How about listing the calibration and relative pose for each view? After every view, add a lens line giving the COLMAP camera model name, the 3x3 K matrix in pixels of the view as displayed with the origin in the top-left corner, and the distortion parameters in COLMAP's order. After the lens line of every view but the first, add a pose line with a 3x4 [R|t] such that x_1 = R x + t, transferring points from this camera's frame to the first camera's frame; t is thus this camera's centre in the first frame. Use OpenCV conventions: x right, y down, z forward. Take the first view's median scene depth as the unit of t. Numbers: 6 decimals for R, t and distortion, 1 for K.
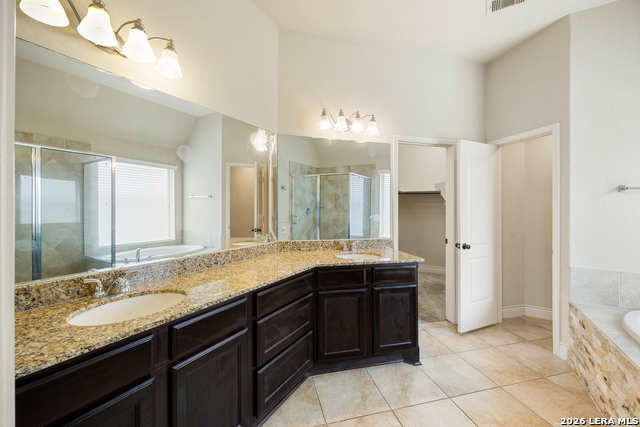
lens RADIAL K [[250.3, 0, 319.5], [0, 250.3, 209.0], [0, 0, 1]] dist [0.001712, 0.000137]
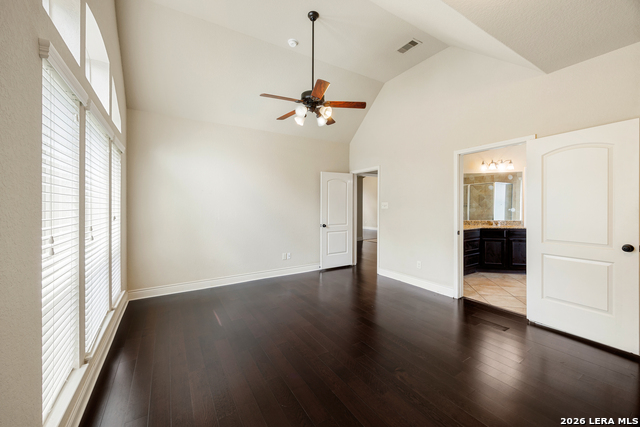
lens RADIAL K [[250.3, 0, 321.2], [0, 250.3, 211.1], [0, 0, 1]] dist [0.001712, 0.000137]
pose [[0.894137, 0.005778, -0.447755, -0.228722], [-0.002369, 0.999964, 0.008174, 0.031243], [0.447786, -0.006248, 0.894119, -1.389231]]
